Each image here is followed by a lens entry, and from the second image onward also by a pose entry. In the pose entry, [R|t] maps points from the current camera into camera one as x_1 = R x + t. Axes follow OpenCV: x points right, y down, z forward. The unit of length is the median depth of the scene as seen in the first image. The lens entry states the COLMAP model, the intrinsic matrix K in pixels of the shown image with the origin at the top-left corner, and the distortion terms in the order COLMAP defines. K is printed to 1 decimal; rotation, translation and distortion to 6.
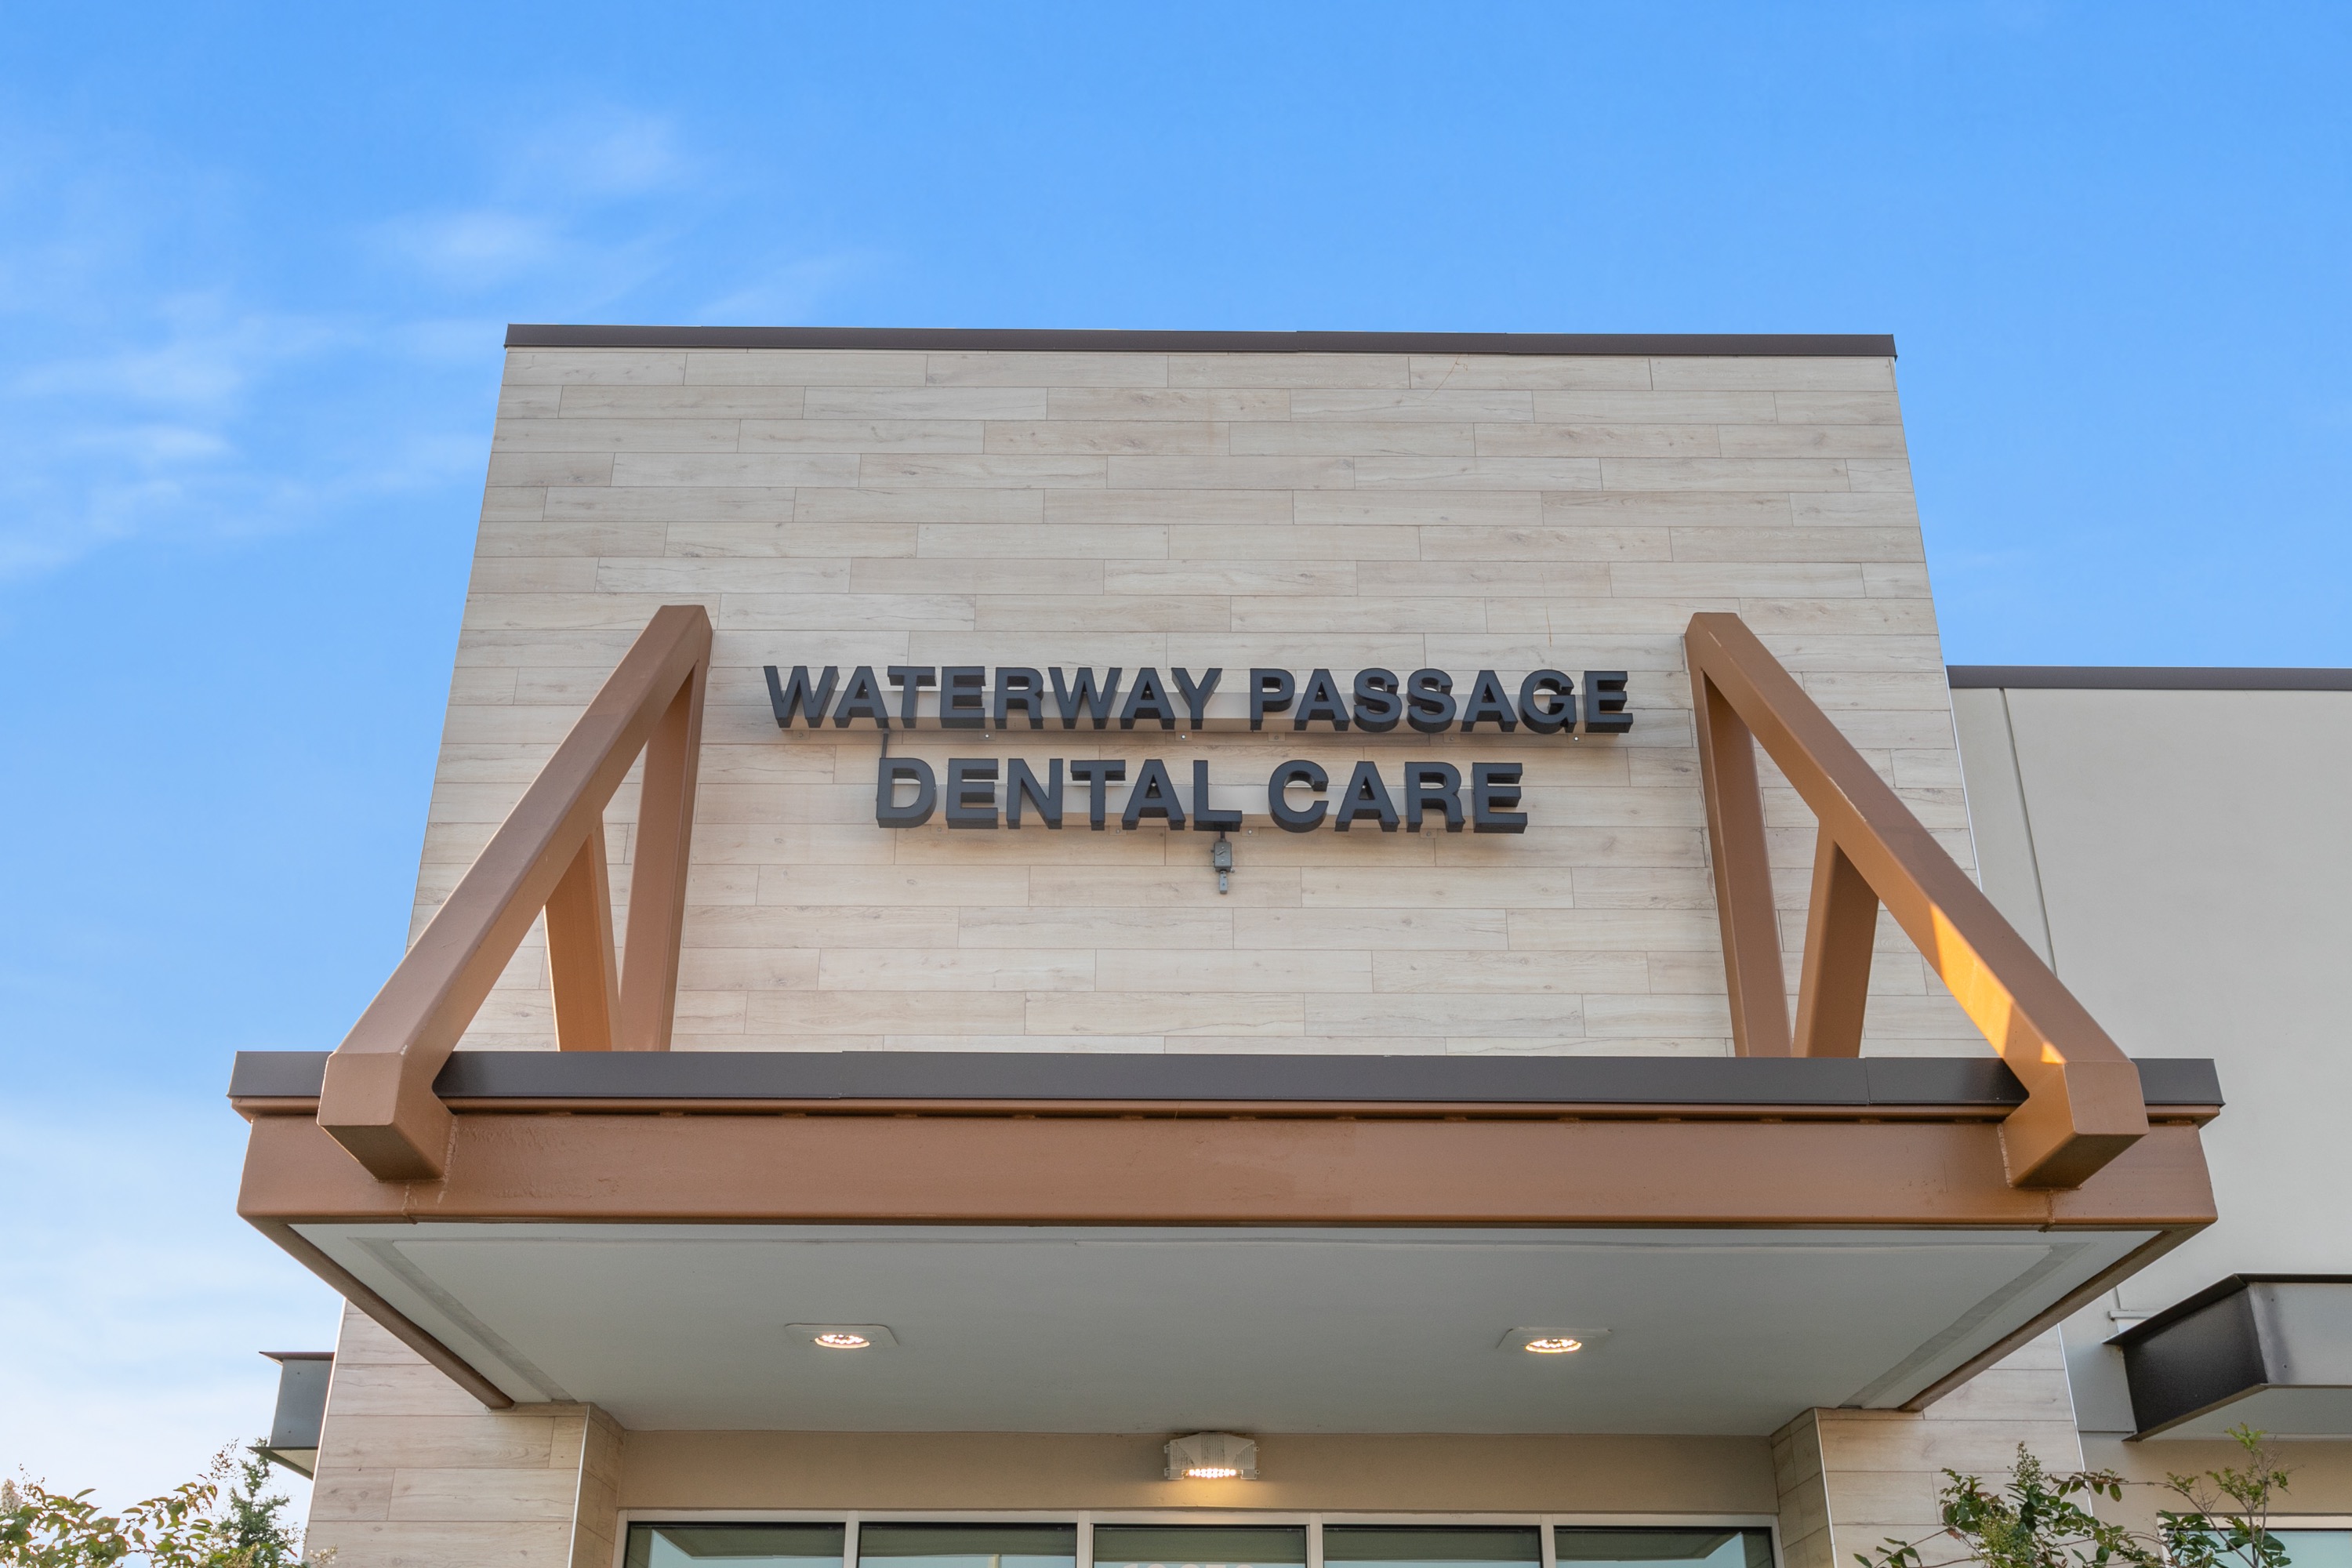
lens RADIAL K [[2237.3, 0, 1176.0], [0, 2237.3, 784.0], [0, 0, 1]] dist [-0.008824, -0.000632]
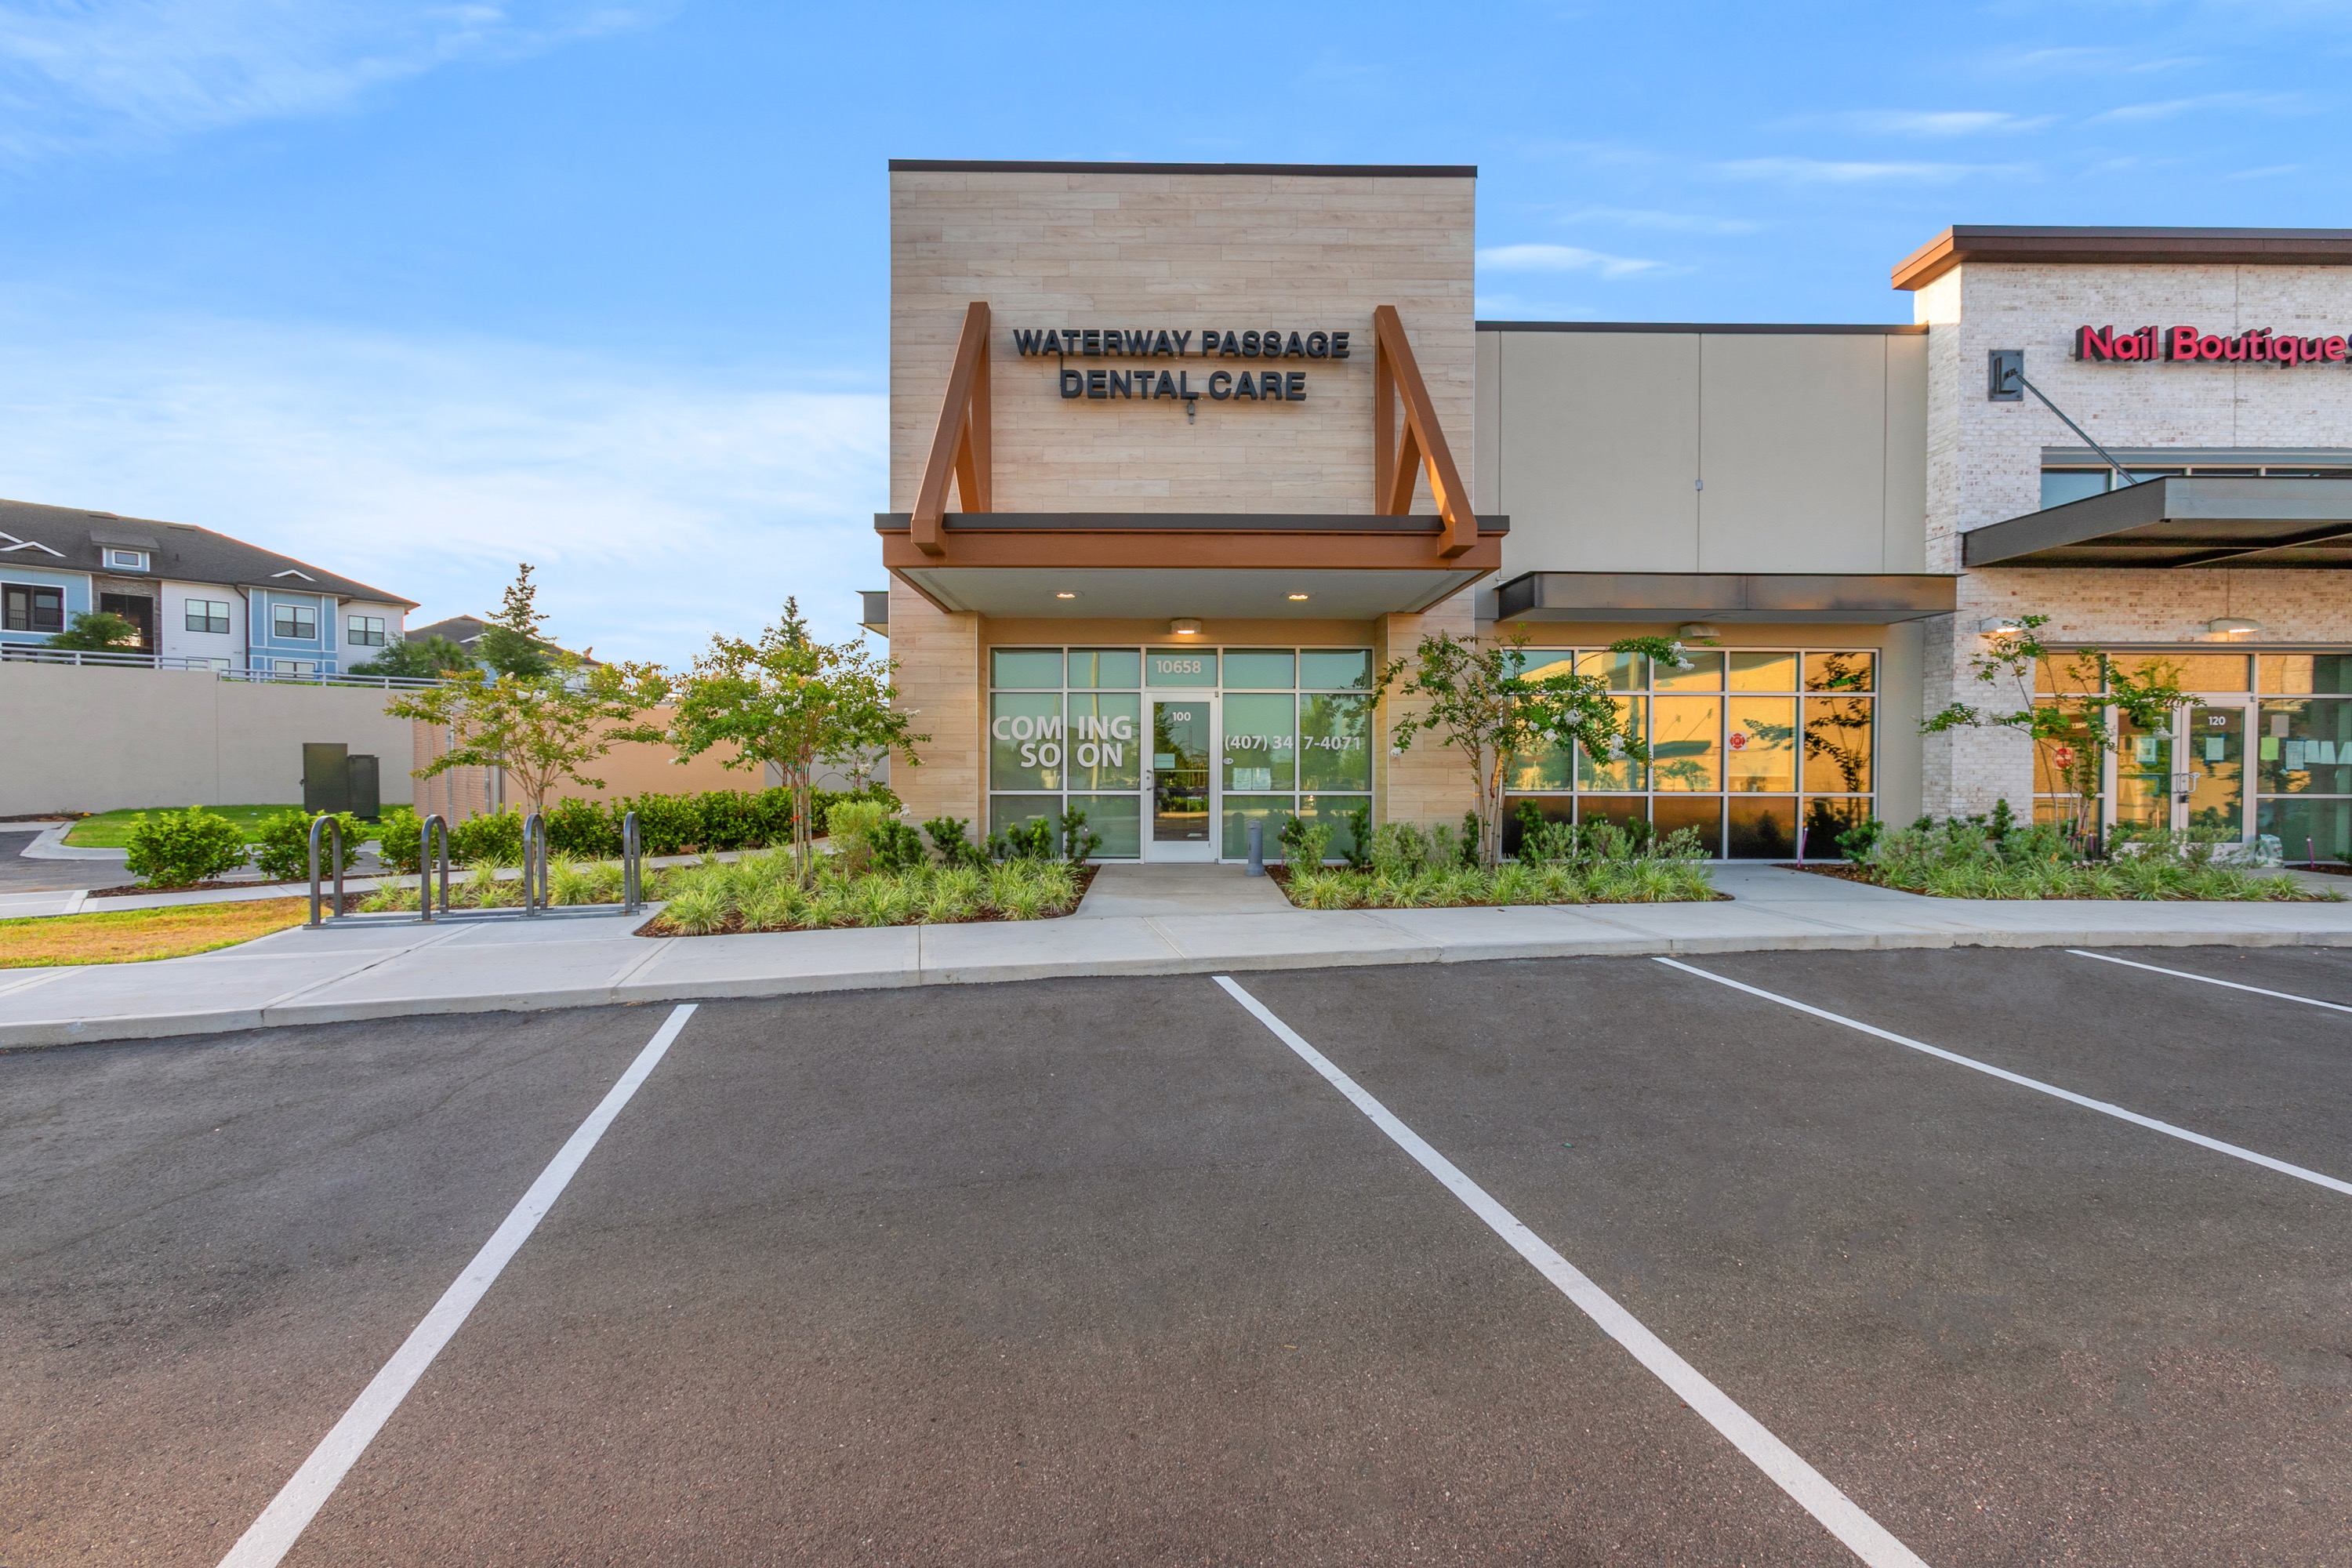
lens RADIAL K [[1056.6, 0, 1172.7], [0, 1056.6, 766.7], [0, 0, 1]] dist [-0.001373, 0.008927]
pose [[0.999978, -0.001739, 0.006421, -0.010019], [-0.001293, 0.895974, 0.444105, -0.142066], [-0.006525, -0.444104, 0.895952, -0.310214]]
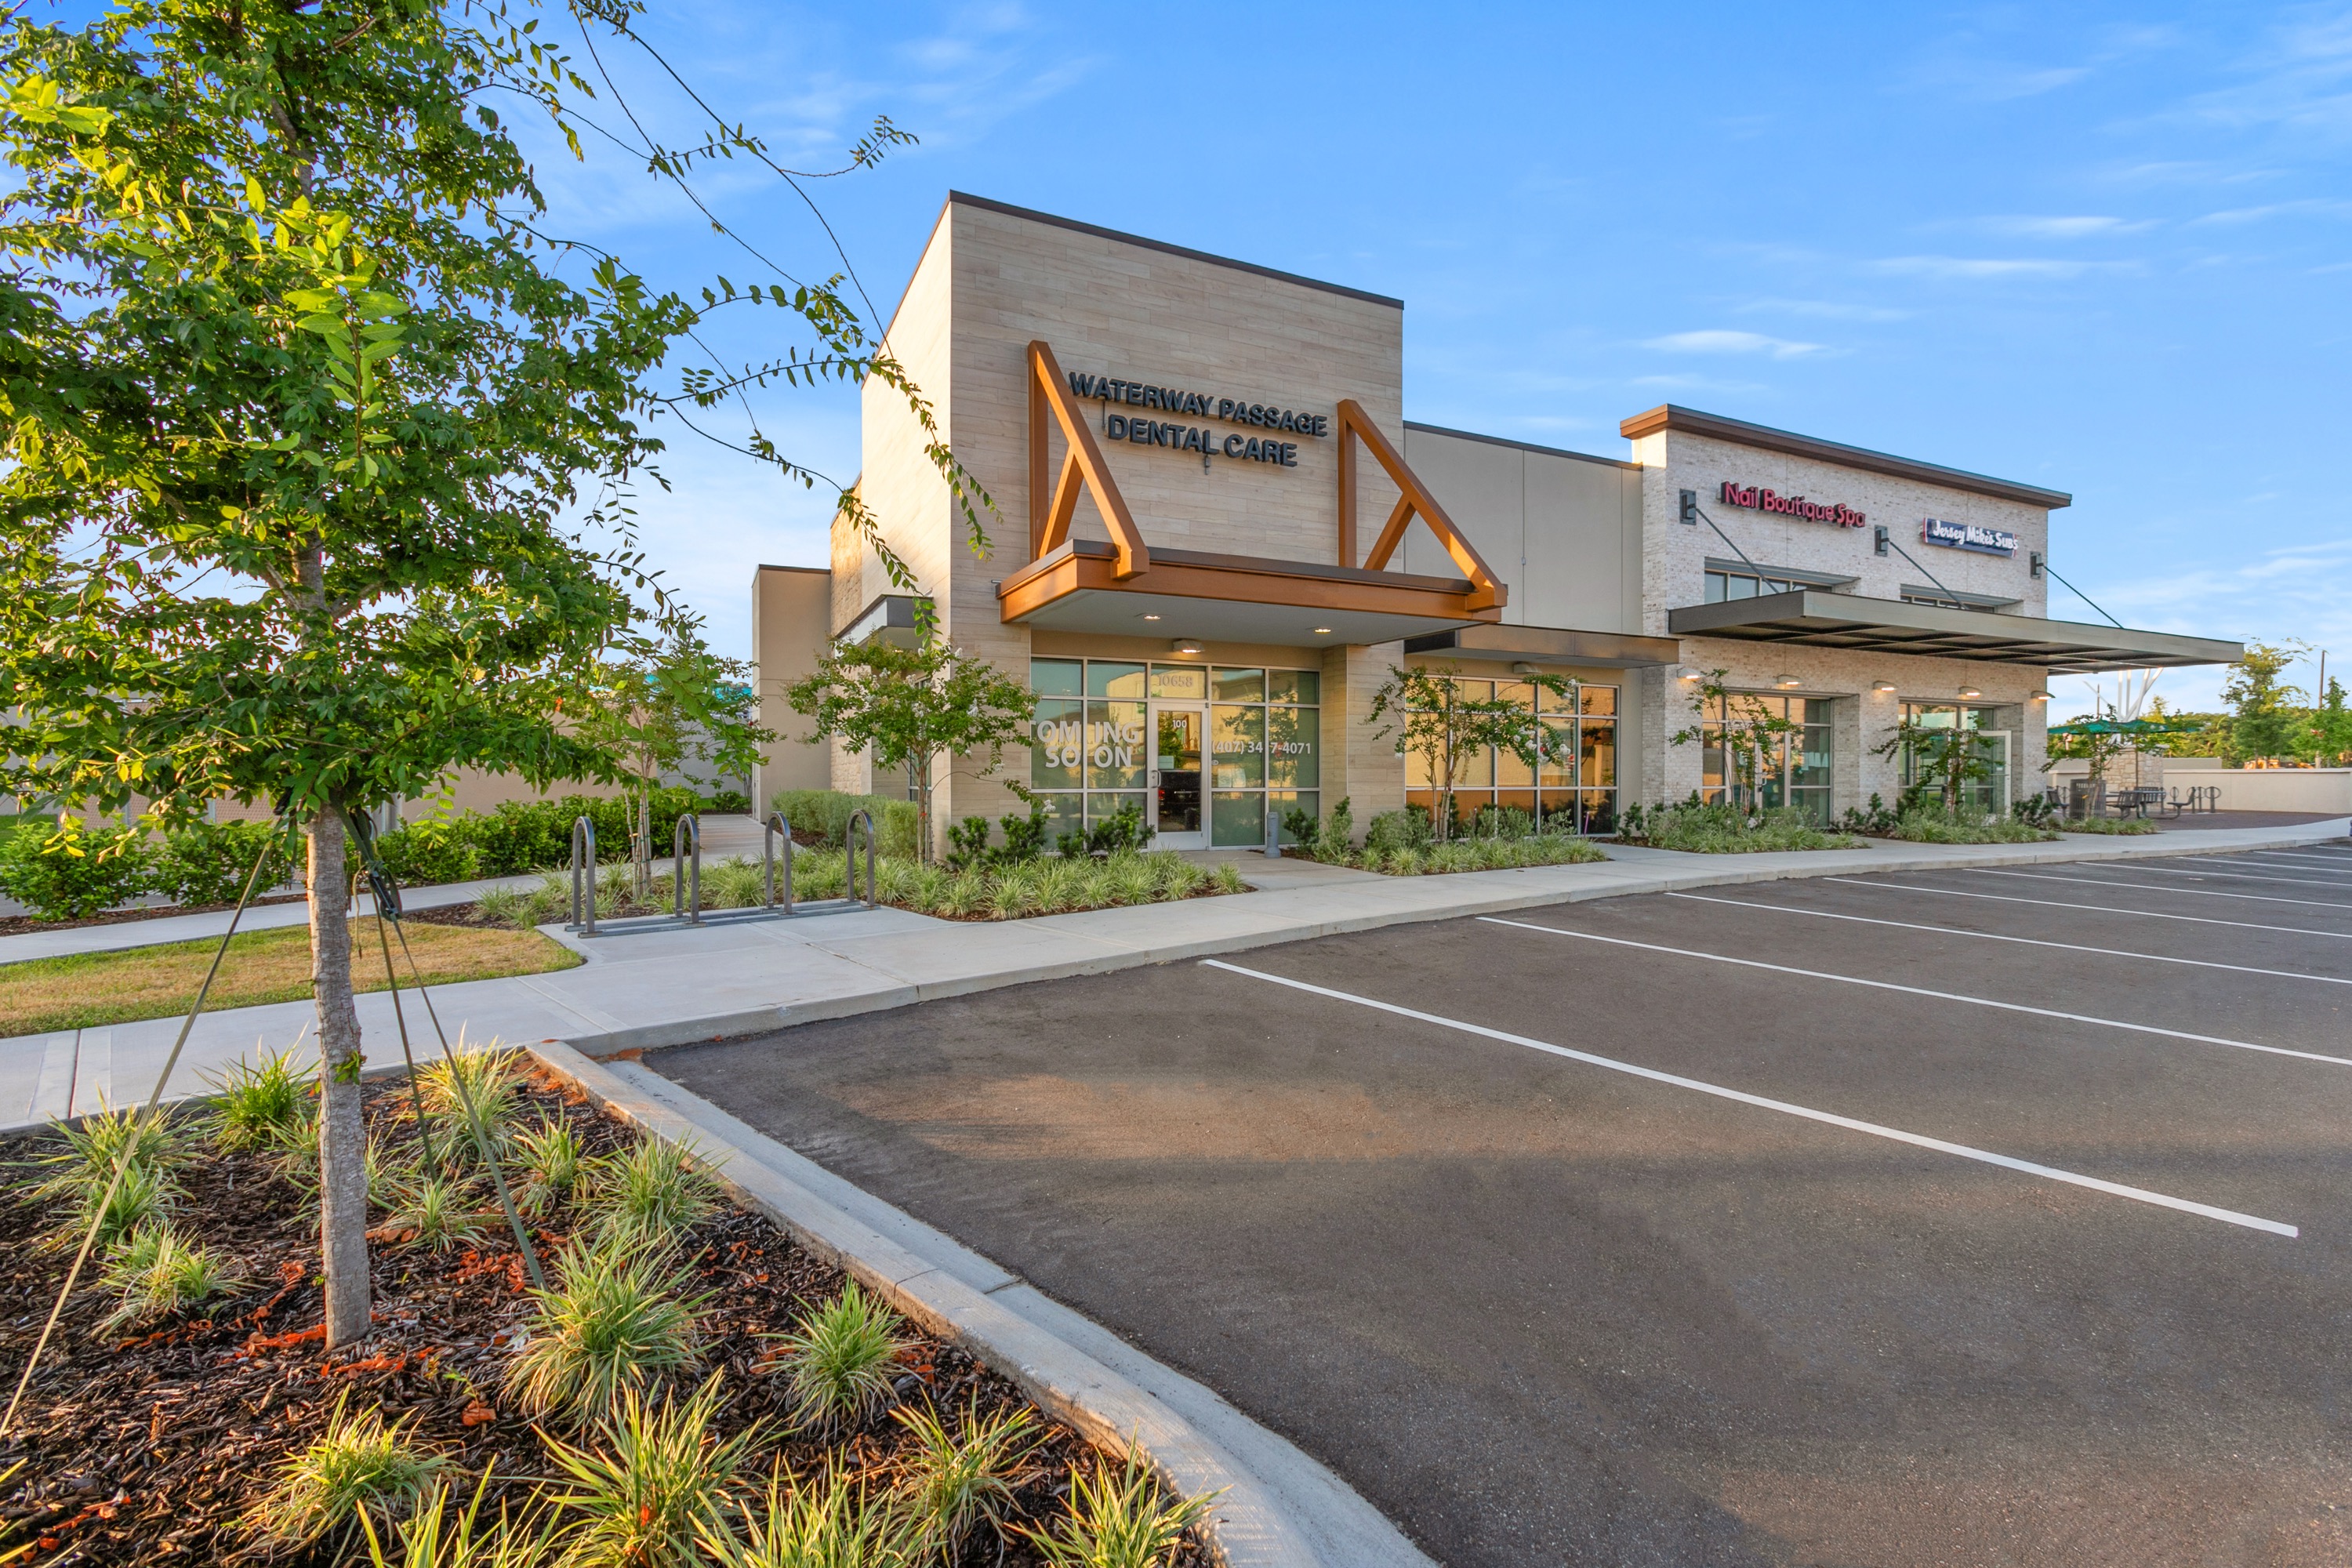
lens RADIAL K [[1056.6, 0, 1172.7], [0, 1056.6, 766.7], [0, 0, 1]] dist [-0.001373, 0.008927]
pose [[0.903337, -0.000129, 0.428932, -0.642728], [-0.189365, 0.897151, 0.399076, -0.162509], [-0.384868, -0.441724, 0.810405, -0.357739]]
